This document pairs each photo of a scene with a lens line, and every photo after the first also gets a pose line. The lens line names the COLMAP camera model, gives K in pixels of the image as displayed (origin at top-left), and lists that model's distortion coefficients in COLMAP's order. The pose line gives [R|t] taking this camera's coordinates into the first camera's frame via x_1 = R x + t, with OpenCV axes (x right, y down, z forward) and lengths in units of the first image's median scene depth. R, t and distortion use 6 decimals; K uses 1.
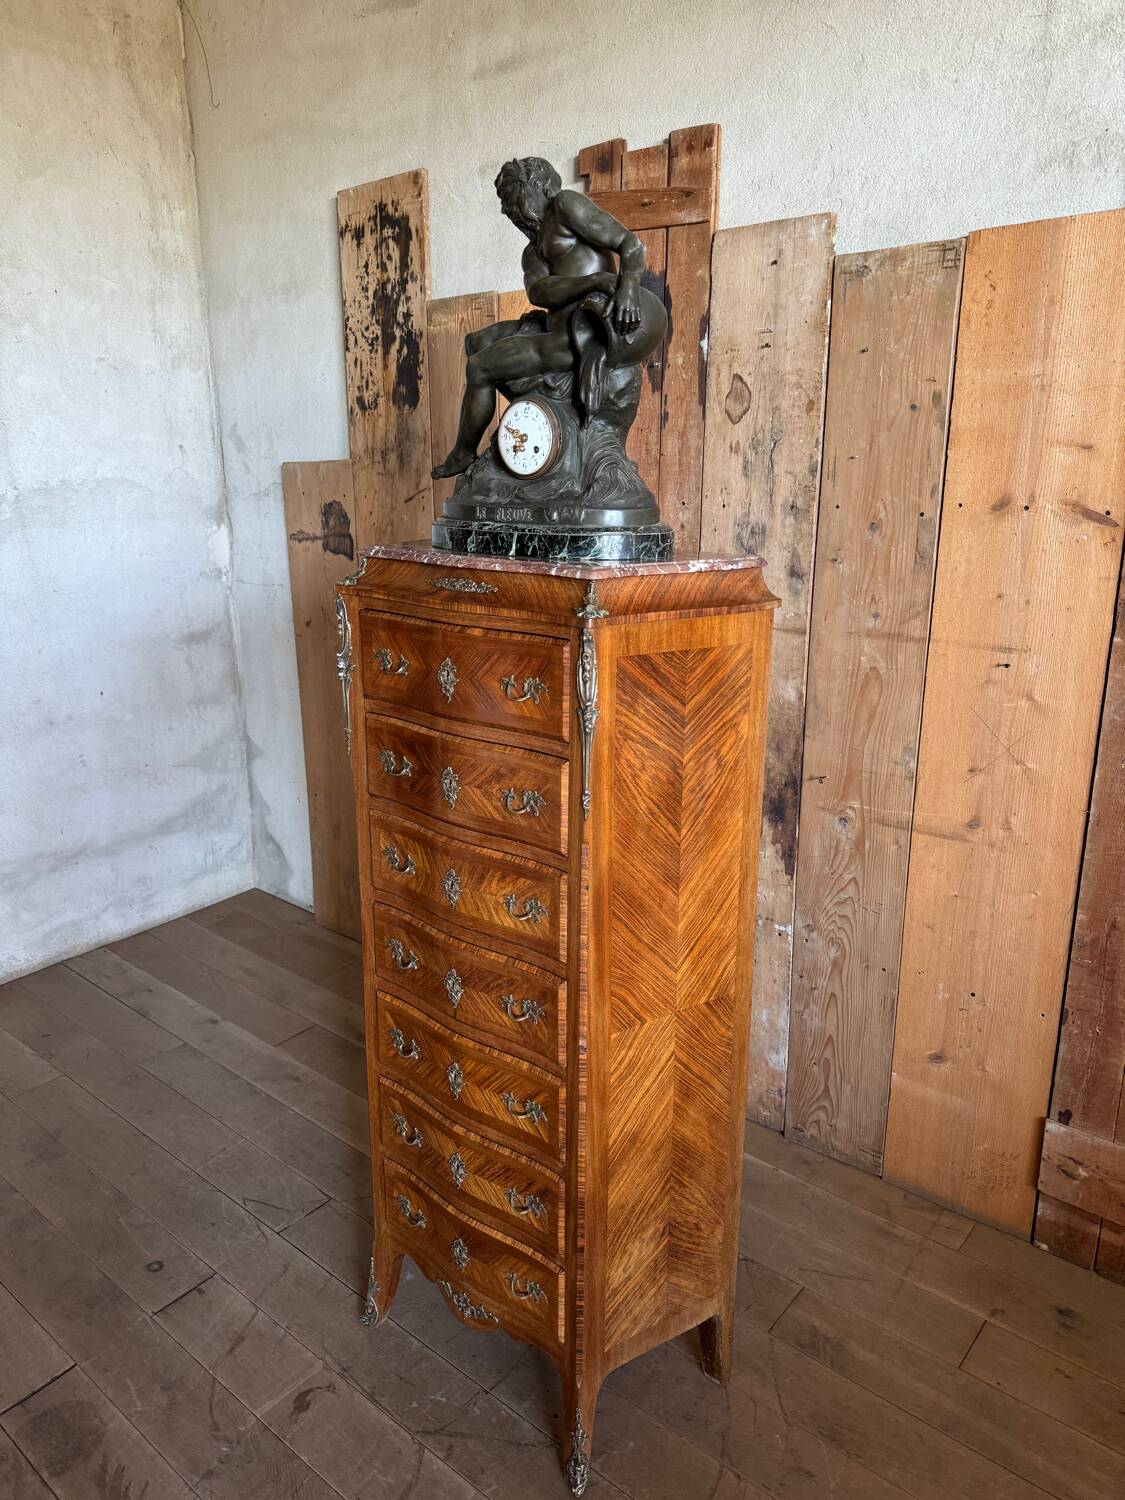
lens RADIAL K [[1070.9, 0, 553.2], [0, 1070.9, 751.3], [0, 0, 1]] dist [0.020764, -0.045187]
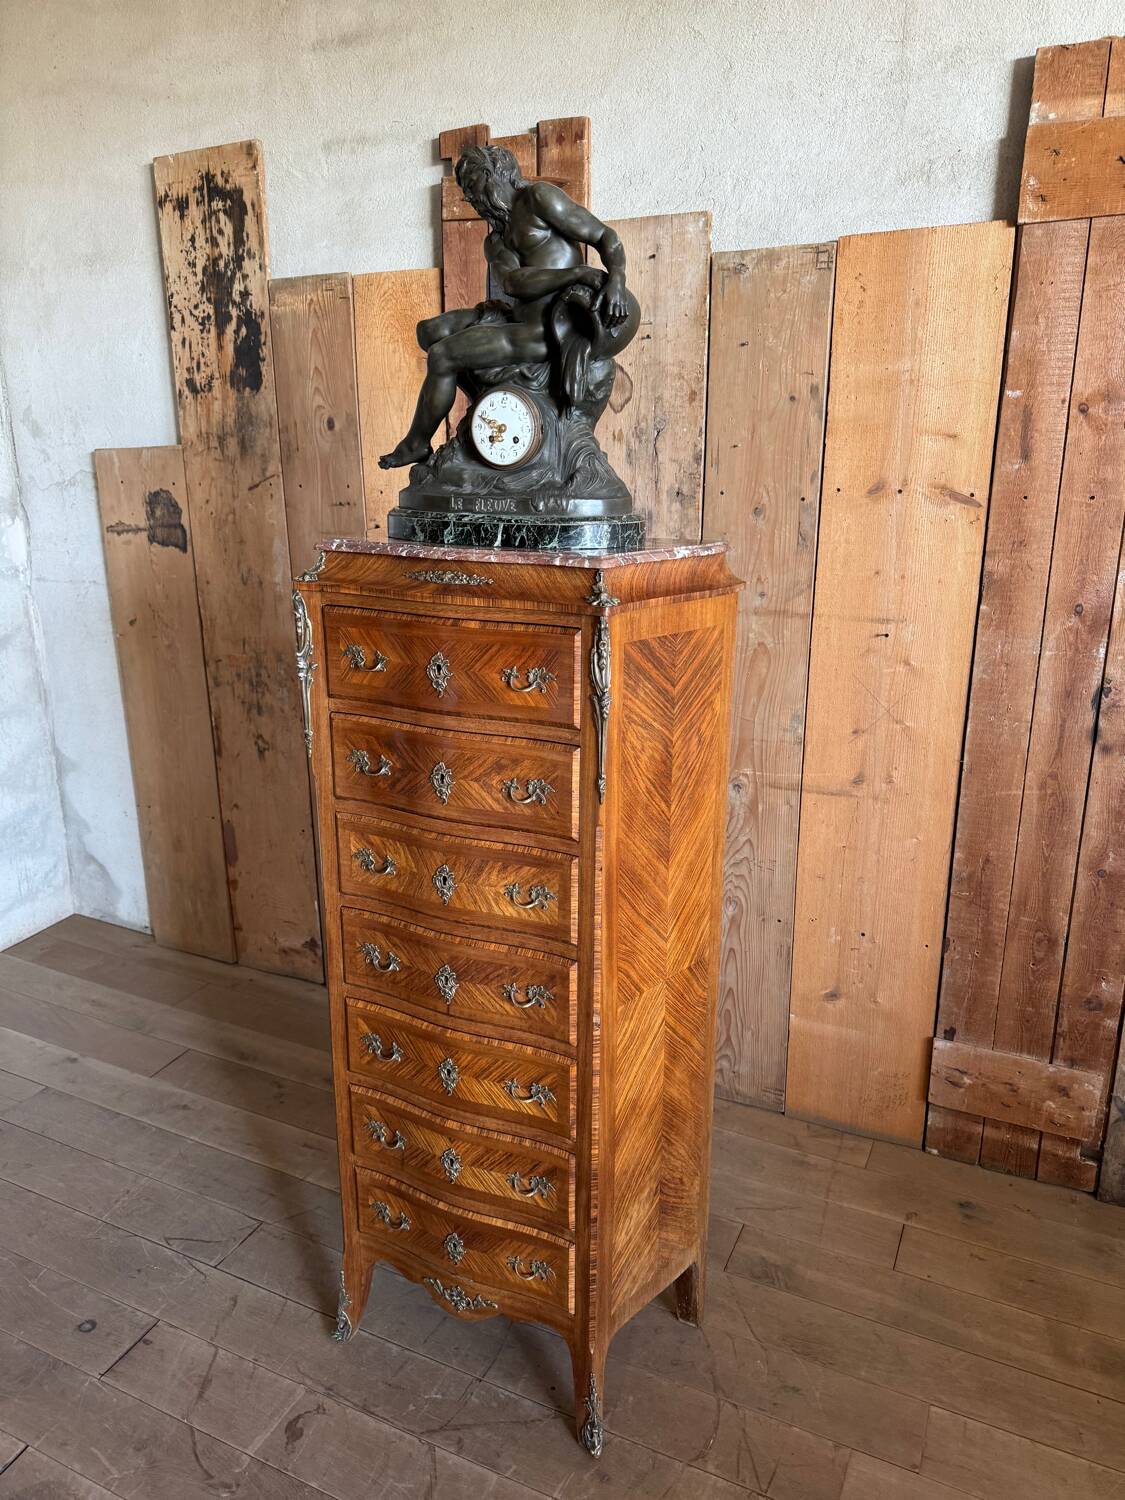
lens RADIAL K [[1070.9, 0, 559.4], [0, 1070.9, 754.9], [0, 0, 1]] dist [0.020764, -0.045187]
pose [[0.967021, -0.071348, 0.244499, -0.178150], [0.066874, 0.997408, 0.026561, -0.008484], [-0.245760, -0.009335, 0.969286, 0.010865]]
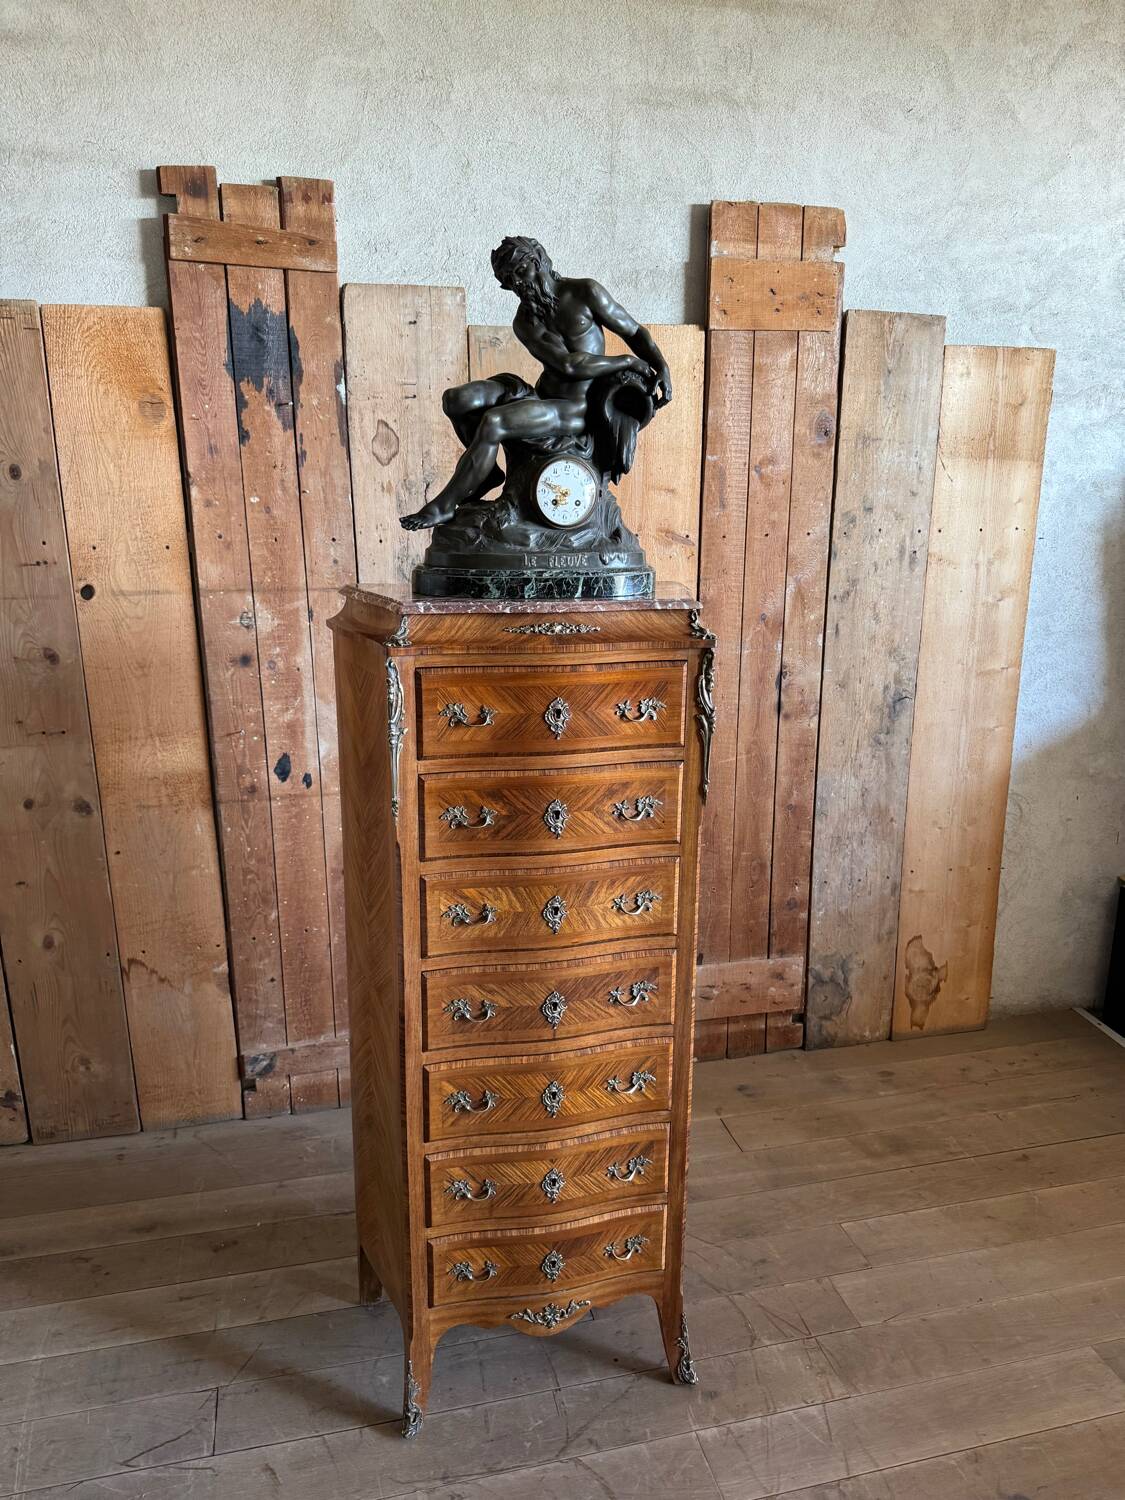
lens RADIAL K [[1071.0, 0, 559.3], [0, 1071.0, 744.0], [0, 0, 1]] dist [0.021025, -0.045945]
pose [[0.580647, -0.195349, 0.790372, -0.704534], [0.208251, 0.974129, 0.087774, -0.100598], [-0.787071, 0.113630, 0.606307, 0.267807]]
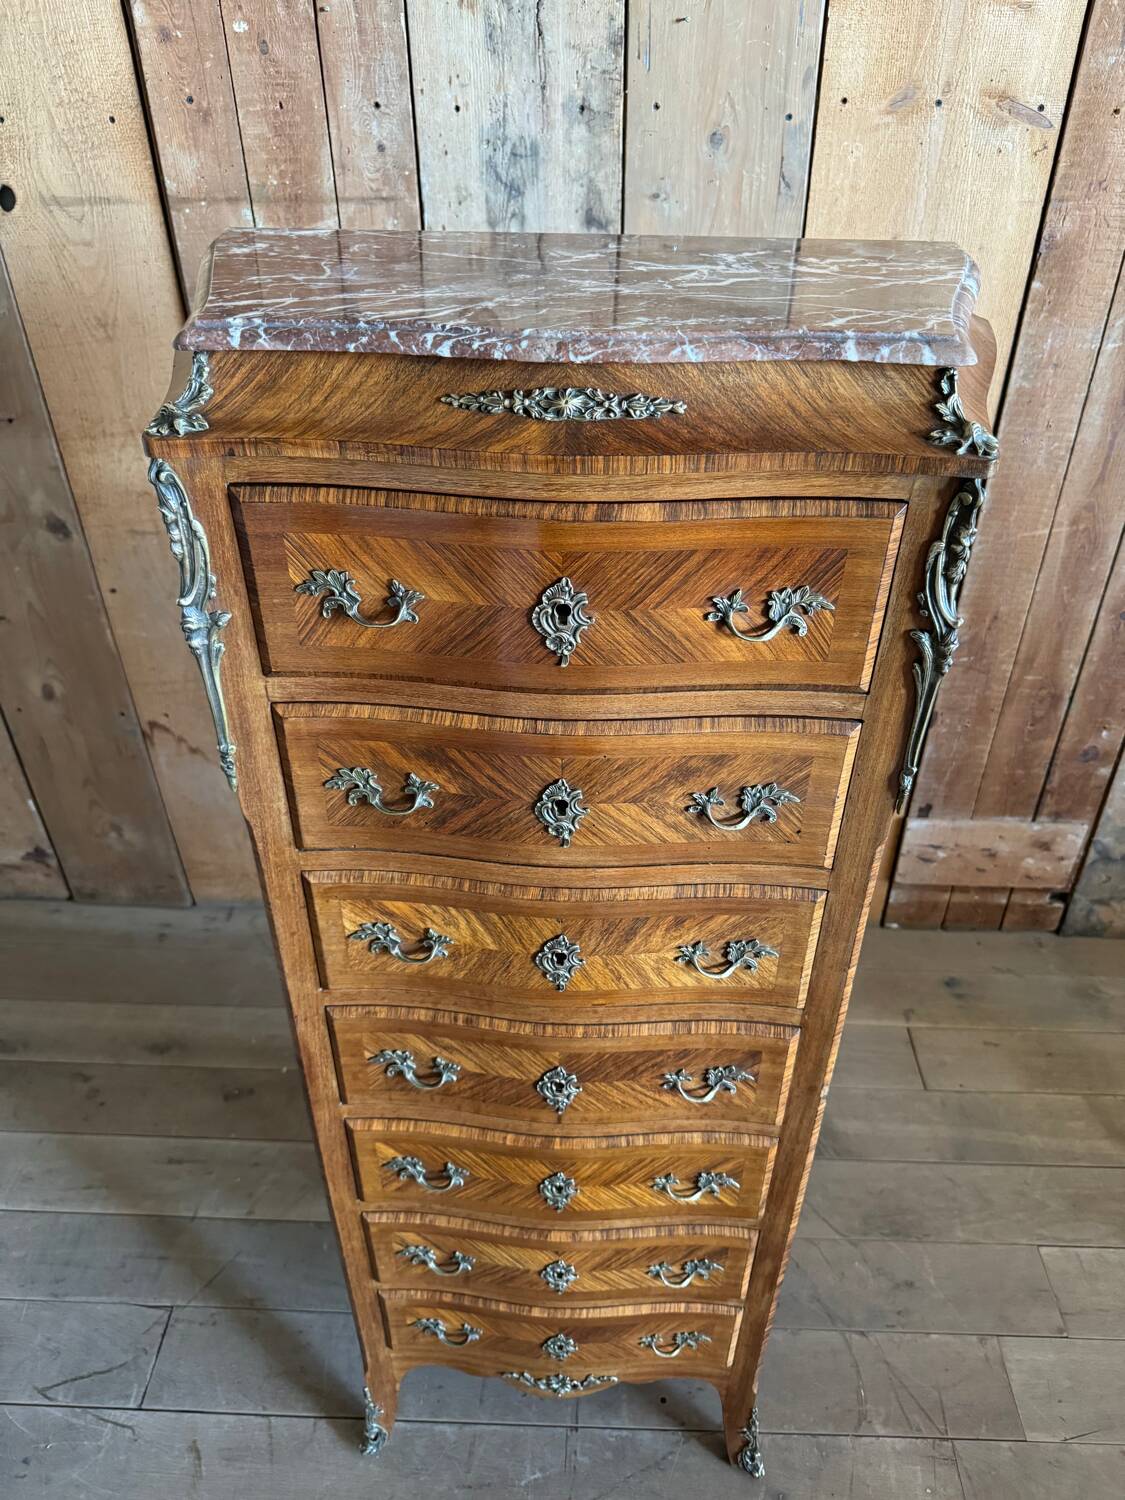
lens RADIAL K [[1070.9, 0, 562.2], [0, 1070.9, 759.7], [0, 0, 1]] dist [0.020764, -0.045187]
pose [[0.783824, -0.362387, 0.504277, -0.263165], [0.161800, 0.903195, 0.397566, -0.146325], [-0.599533, -0.230030, 0.766581, 0.474749]]
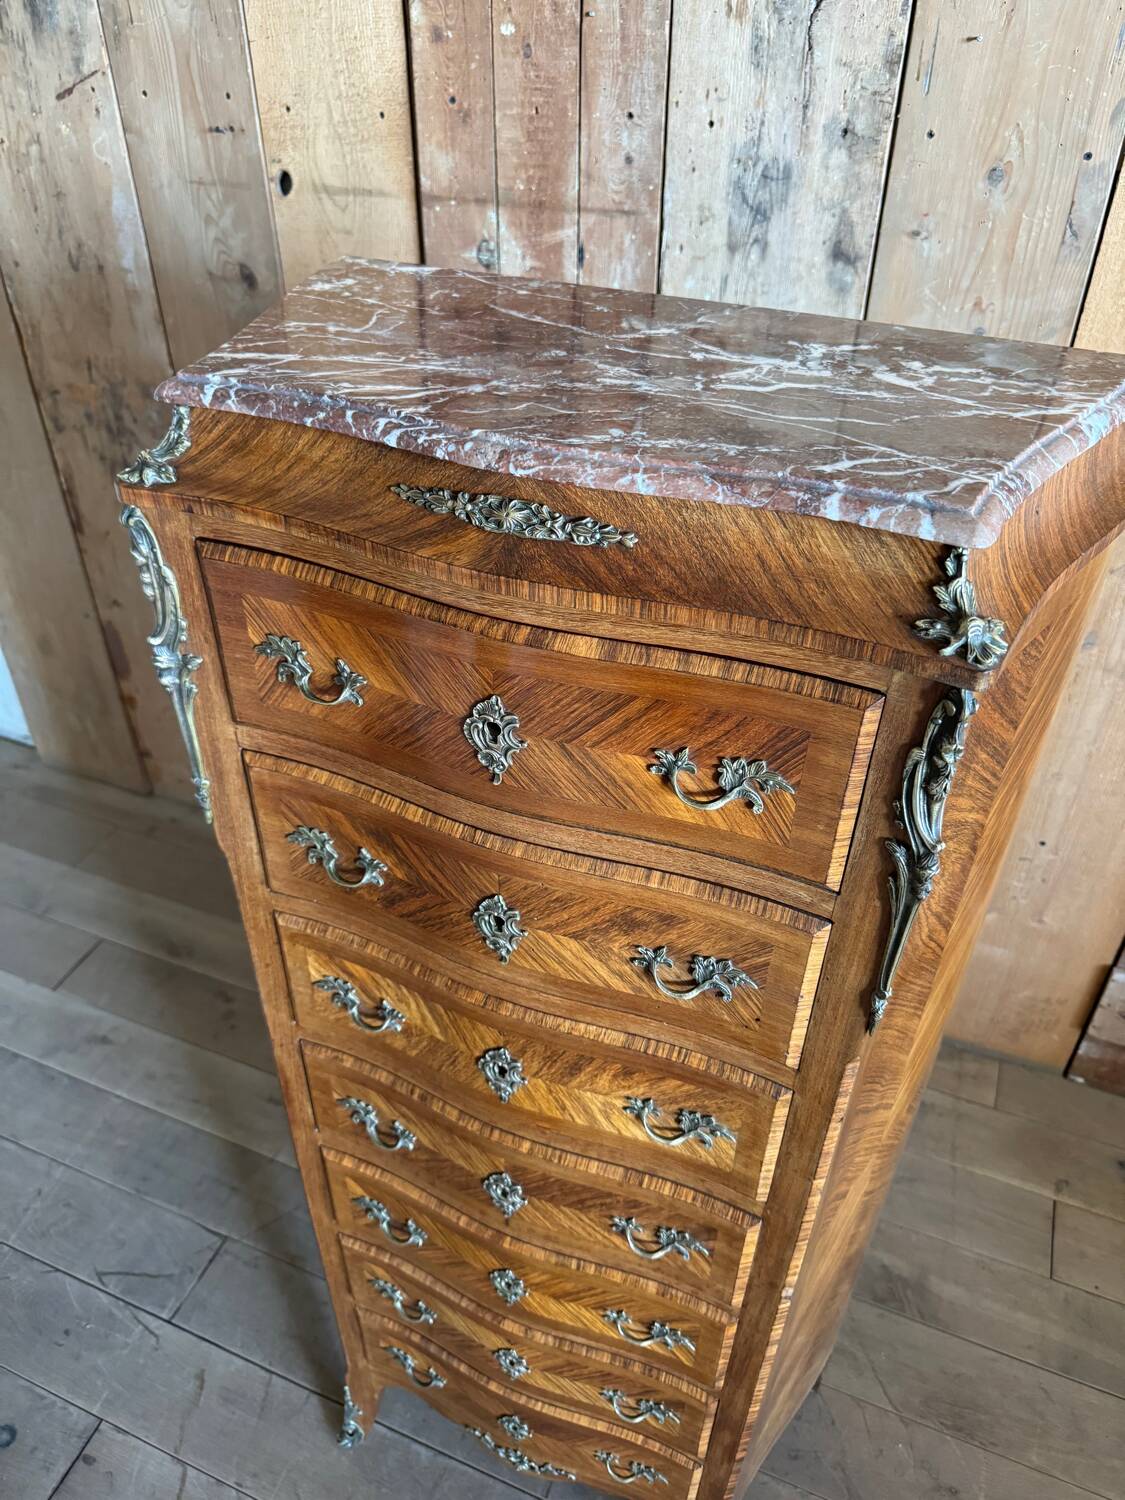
lens RADIAL K [[1070.9, 0, 557.4], [0, 1070.9, 754.9], [0, 0, 1]] dist [0.020764, -0.045187]
pose [[0.951176, -0.178732, 0.251632, -0.135357], [0.072763, 0.922144, 0.379943, -0.163105], [-0.299948, -0.343083, 0.890126, 0.463425]]
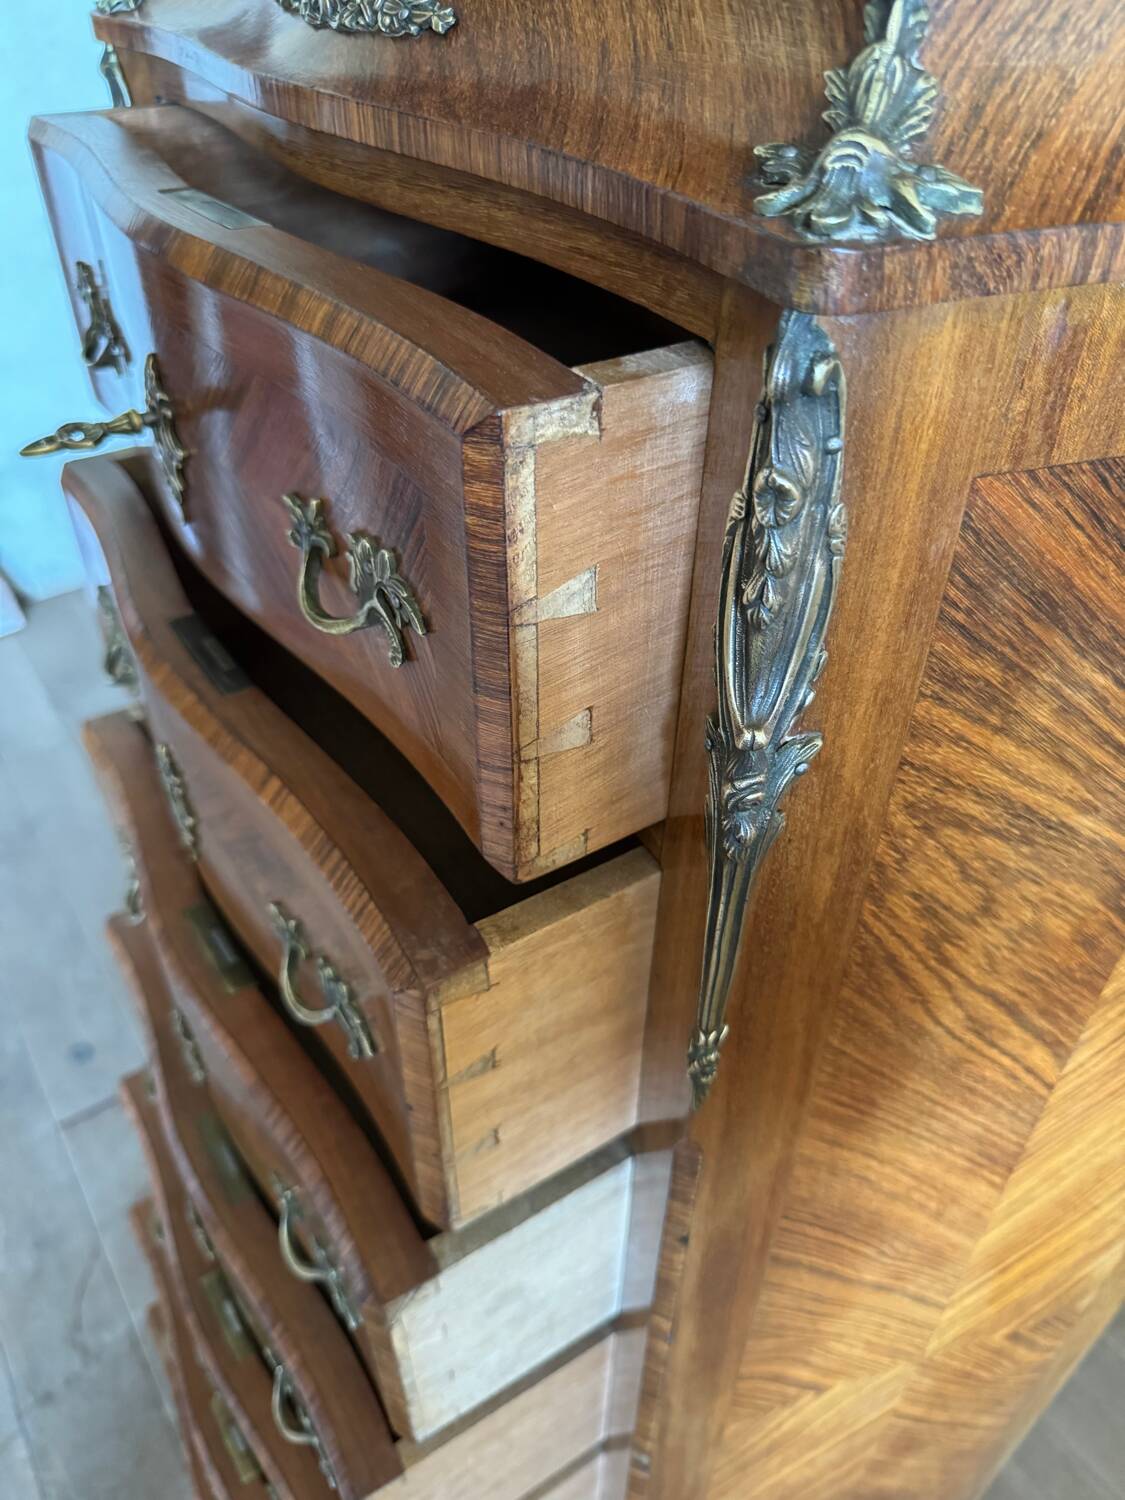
lens RADIAL K [[1152.6, 0, 548.0], [0, 1152.6, 749.9], [0, 0, 1]] dist [-0.054397, 0.001082]
pose [[0.959593, 0.181058, -0.215406, 0.027758], [-0.079530, 0.908796, 0.409591, -0.082019], [0.269920, -0.375909, 0.886474, 0.546480]]
